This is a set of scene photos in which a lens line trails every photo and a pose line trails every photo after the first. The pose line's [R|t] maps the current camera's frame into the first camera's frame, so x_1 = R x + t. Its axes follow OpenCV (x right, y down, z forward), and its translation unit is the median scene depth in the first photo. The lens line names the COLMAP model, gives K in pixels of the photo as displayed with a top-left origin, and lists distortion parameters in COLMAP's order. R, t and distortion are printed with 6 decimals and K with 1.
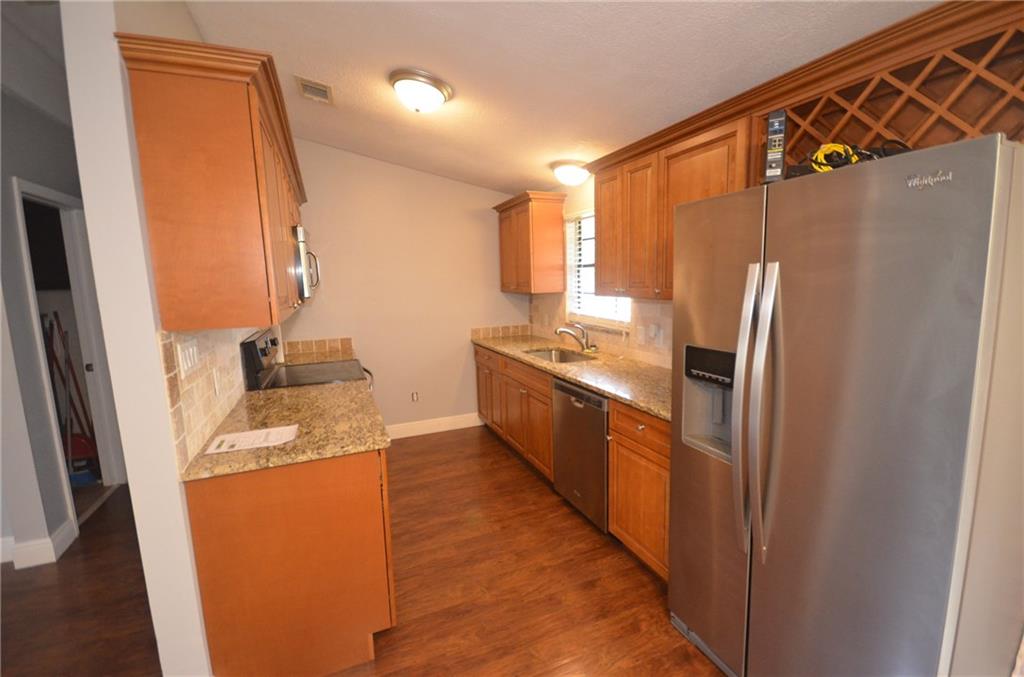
lens RADIAL K [[449.9, 0, 516.6], [0, 449.9, 337.3], [0, 0, 1]] dist [-0.005414, -0.000323]
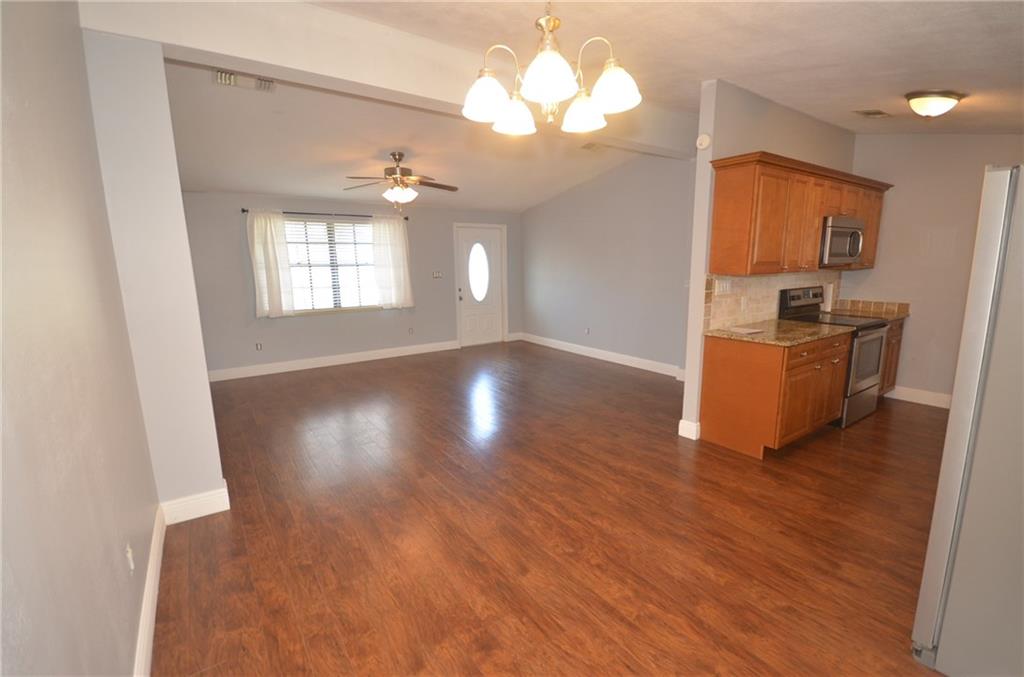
lens RADIAL K [[449.9, 0, 514.3], [0, 449.9, 336.4], [0, 0, 1]] dist [-0.005414, -0.000323]
pose [[0.207509, 0.196291, -0.958337, 1.100778], [-0.126250, 0.976842, 0.172744, 0.025756], [0.970052, 0.085144, 0.227485, -0.441313]]
